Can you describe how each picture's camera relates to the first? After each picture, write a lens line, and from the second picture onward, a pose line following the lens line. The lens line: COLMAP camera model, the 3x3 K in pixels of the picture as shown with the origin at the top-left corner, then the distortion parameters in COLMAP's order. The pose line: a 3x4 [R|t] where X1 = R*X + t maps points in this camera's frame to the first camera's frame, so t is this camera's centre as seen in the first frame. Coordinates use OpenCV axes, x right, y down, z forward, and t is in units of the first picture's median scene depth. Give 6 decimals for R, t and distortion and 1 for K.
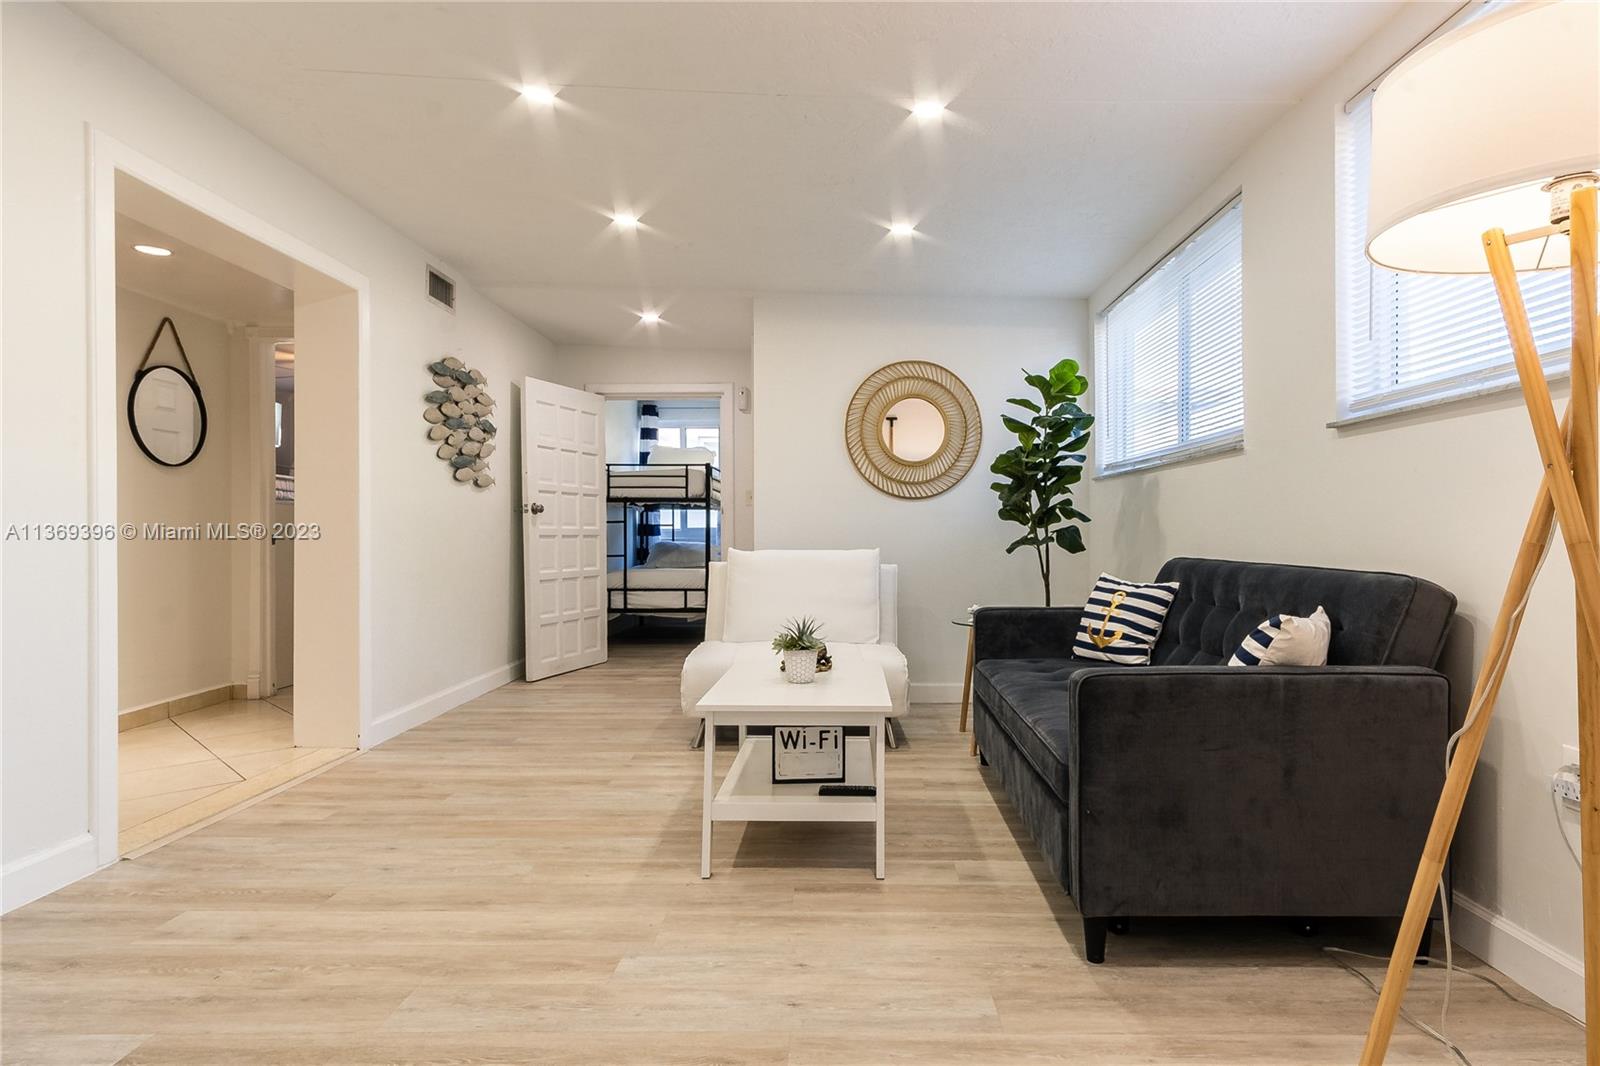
lens RADIAL K [[857.9, 0, 792.5], [0, 857.9, 551.2], [0, 0, 1]] dist [0.009826, -0.000003]
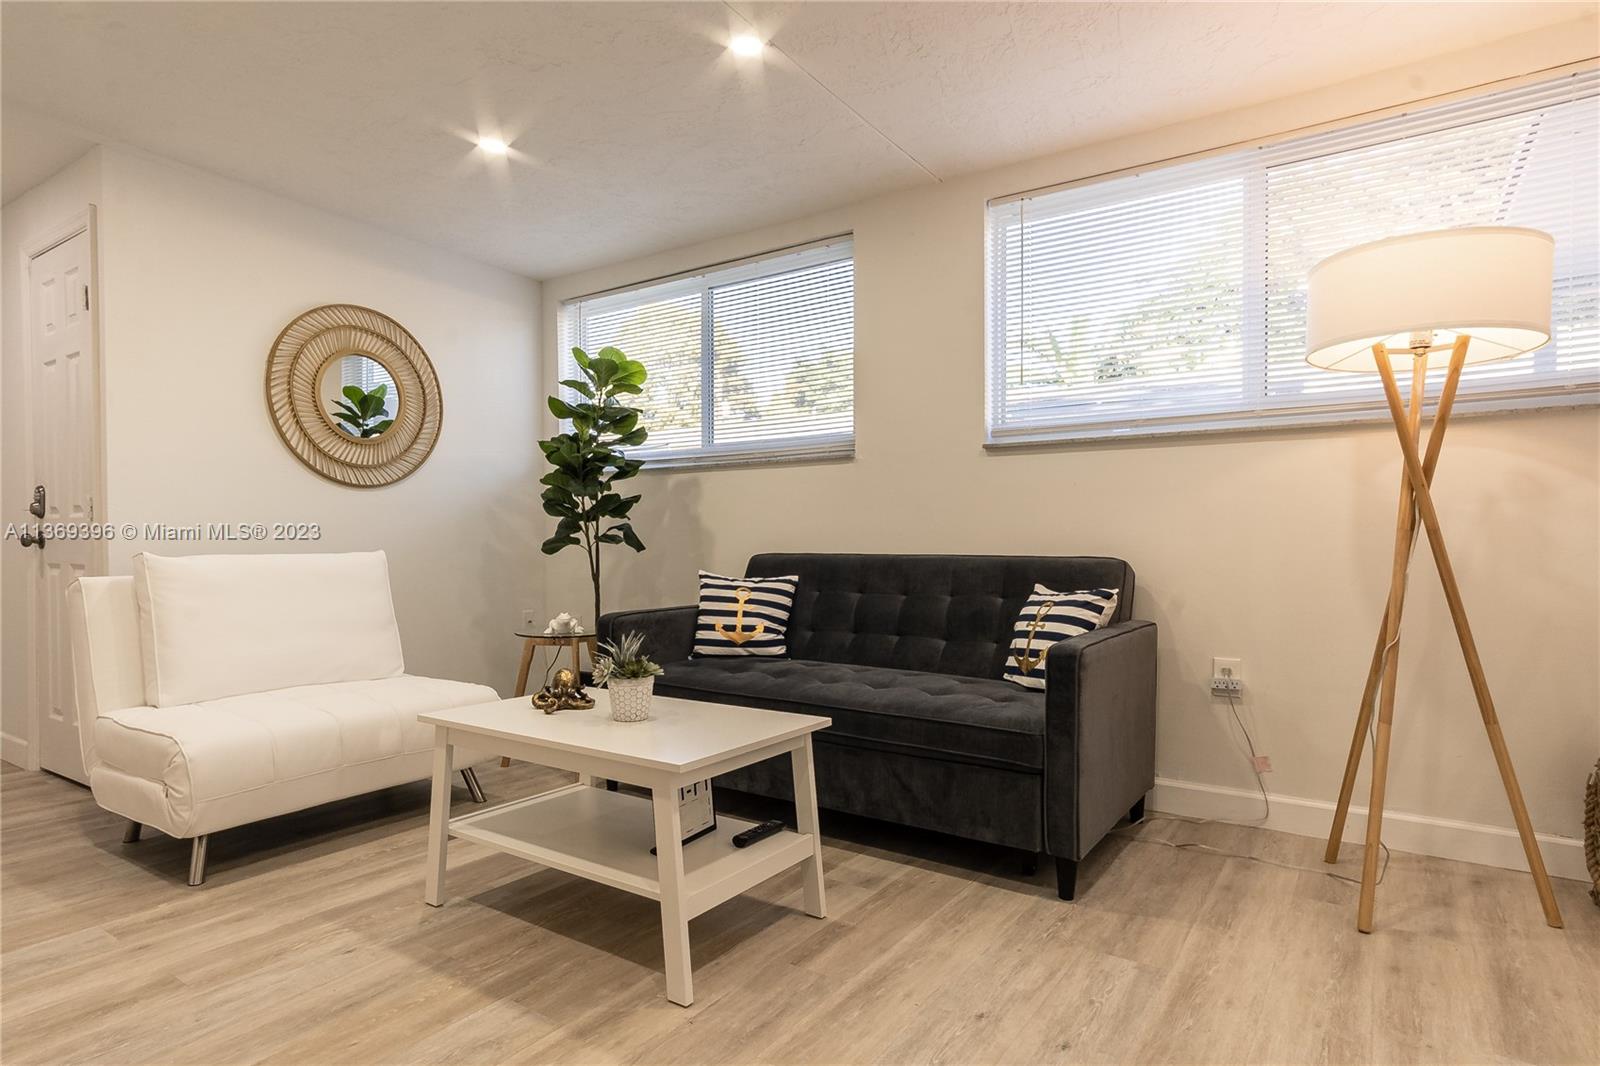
lens RADIAL K [[874.7, 0, 800.5], [0, 874.7, 567.3], [0, 0, 1]] dist [0.012193, 0.000051]
pose [[0.560473, -0.031117, 0.827588, -0.470838], [0.018425, 0.999515, 0.025103, -0.002253], [-0.827968, 0.001179, 0.560774, 0.371001]]
